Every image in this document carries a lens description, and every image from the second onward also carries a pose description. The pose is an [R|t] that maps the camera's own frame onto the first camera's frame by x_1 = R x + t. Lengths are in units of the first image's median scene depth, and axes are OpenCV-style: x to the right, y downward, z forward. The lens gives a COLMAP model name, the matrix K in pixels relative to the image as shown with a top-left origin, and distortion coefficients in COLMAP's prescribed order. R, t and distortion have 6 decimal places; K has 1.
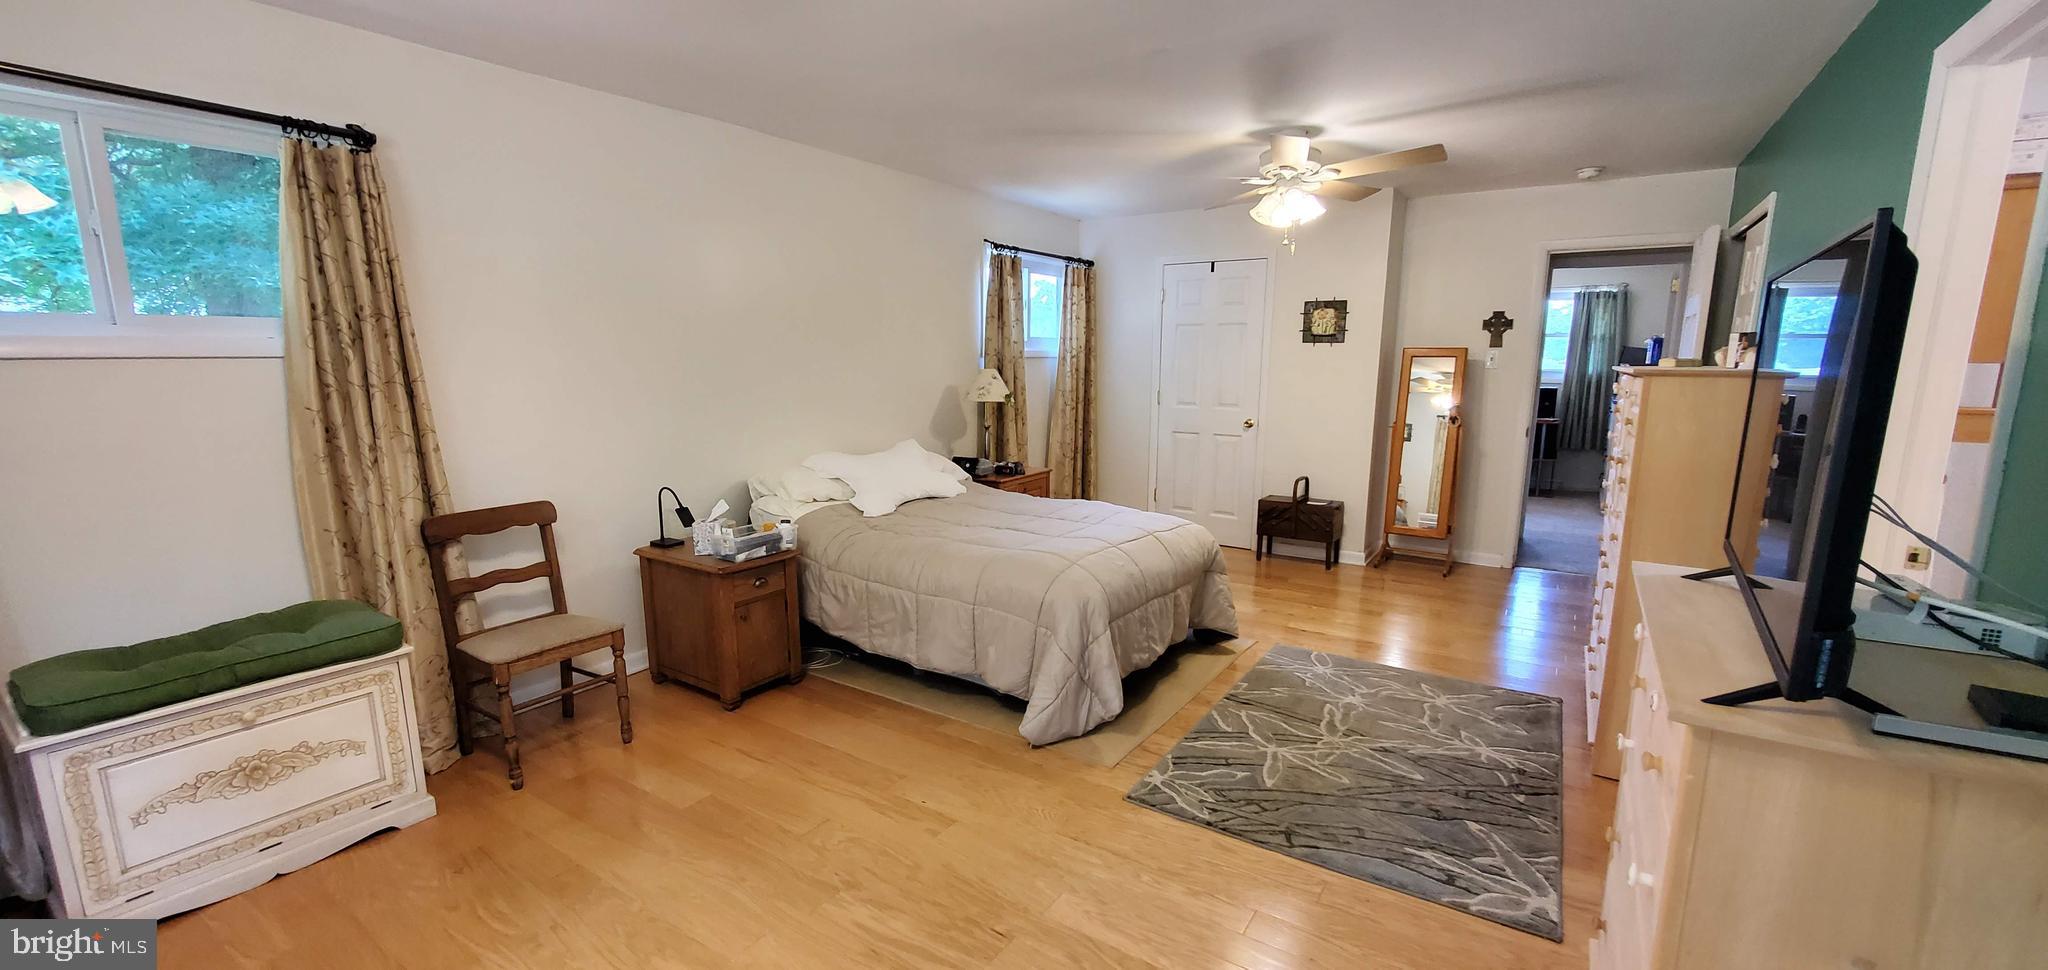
lens RADIAL K [[816.6, 0, 1017.7], [0, 816.6, 503.3], [0, 0, 1]] dist [-0.002641, -0.000551]
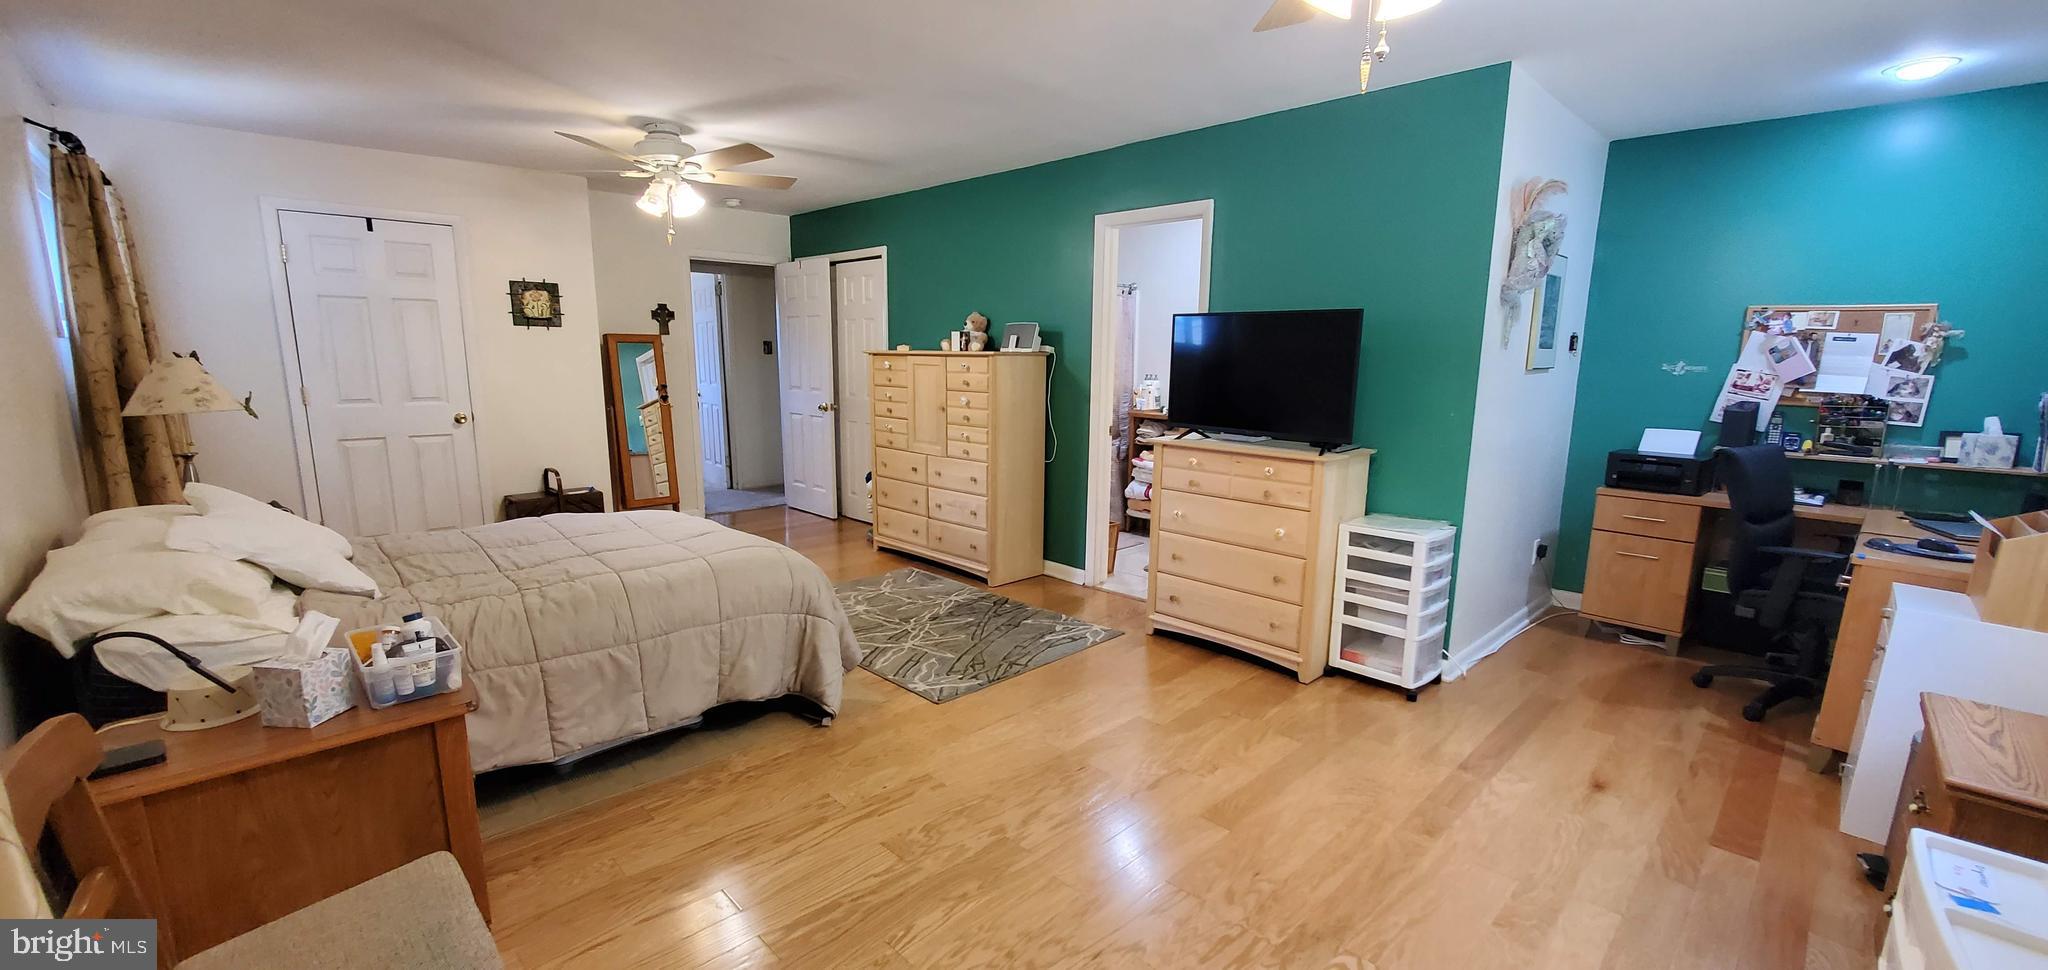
lens RADIAL K [[816.6, 0, 1017.7], [0, 816.6, 503.3], [0, 0, 1]] dist [-0.002641, -0.000551]
pose [[0.198040, -0.179793, 0.963564, -0.745680], [0.162299, 0.975479, 0.148659, -0.073182], [-0.966664, 0.126945, 0.222364, 0.435942]]
